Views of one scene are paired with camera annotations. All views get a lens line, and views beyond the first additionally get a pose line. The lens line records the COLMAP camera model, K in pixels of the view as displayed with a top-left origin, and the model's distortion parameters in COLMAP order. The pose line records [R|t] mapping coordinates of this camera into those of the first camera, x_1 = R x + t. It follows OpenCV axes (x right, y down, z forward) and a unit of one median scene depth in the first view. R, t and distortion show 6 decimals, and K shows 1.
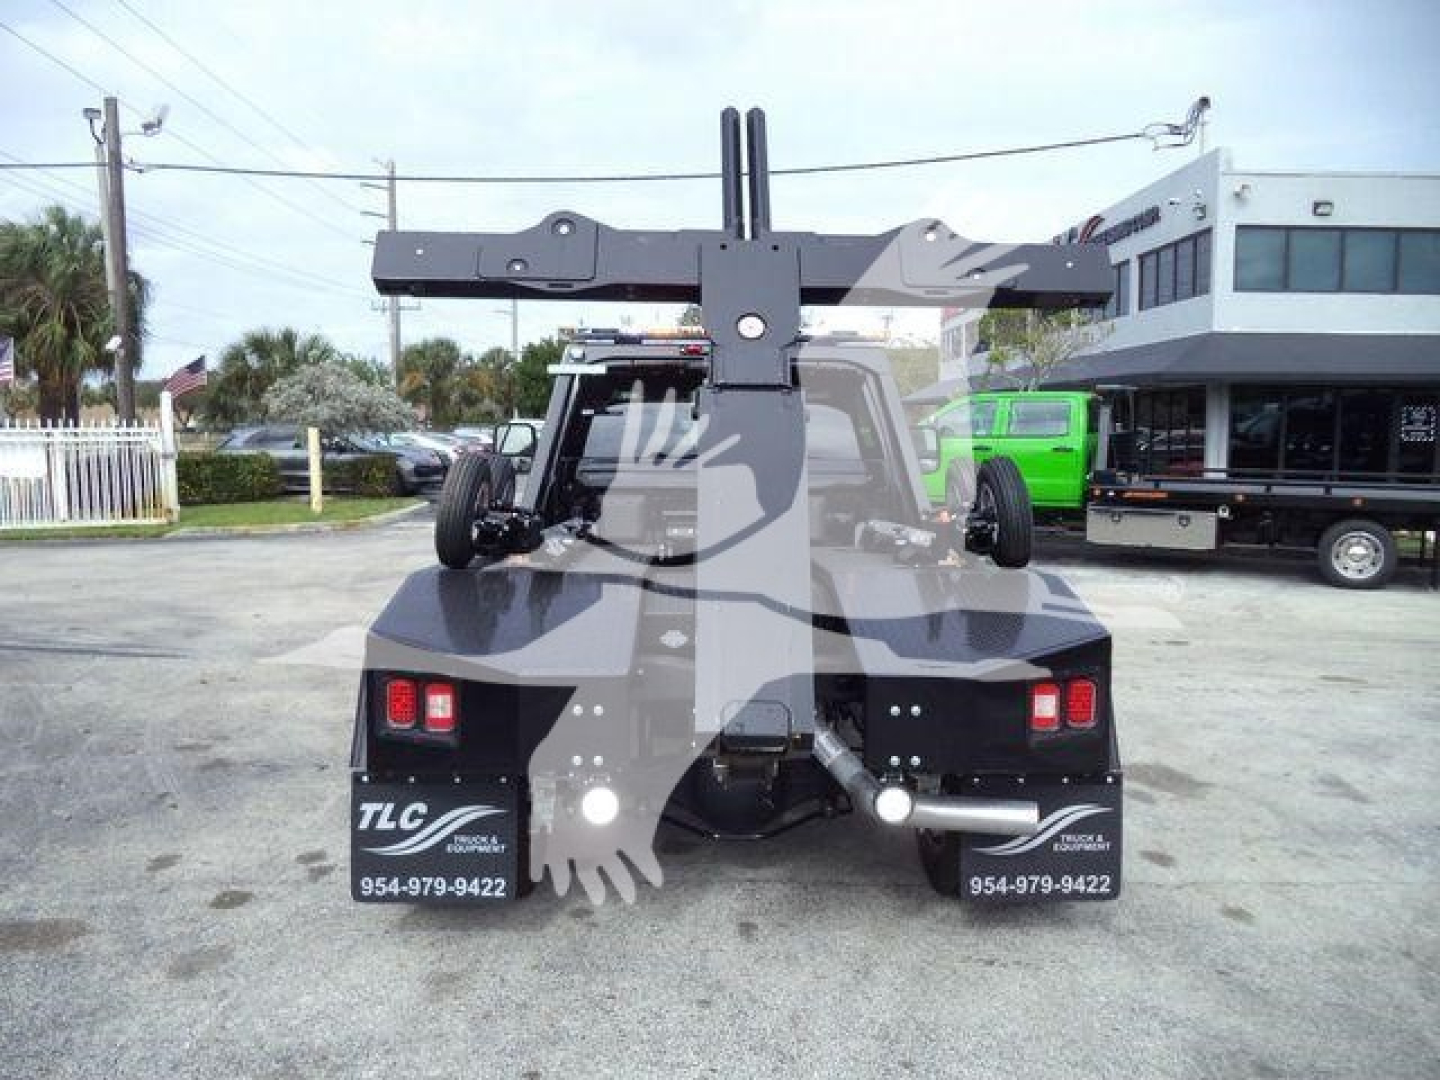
lens RADIAL K [[1171.0, 0, 719.5], [0, 1171.0, 546.0], [0, 0, 1]] dist [-0.035037, 0.002761]
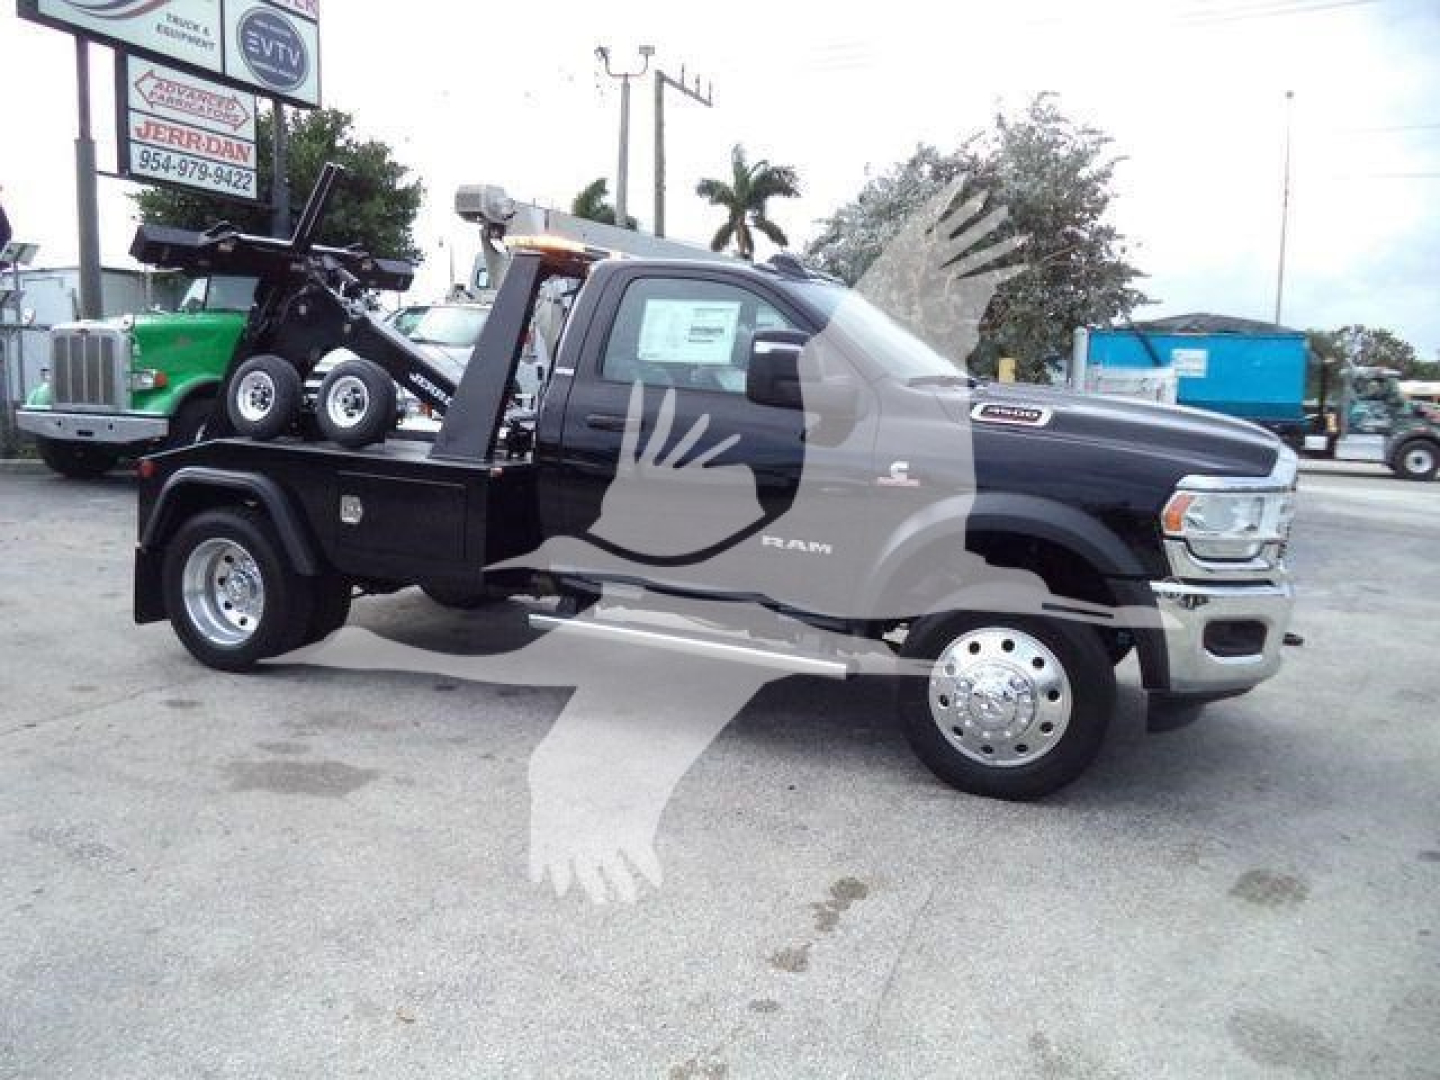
lens RADIAL K [[1180.1, 0, 720.0], [0, 1180.1, 540.0], [0, 0, 1]] dist [-0.022599, -0.002864]
pose [[-0.426222, 0.107392, -0.898222, 1.348394], [-0.116208, 0.978201, 0.172098, -0.174863], [0.897124, 0.177732, -0.404451, 2.199623]]
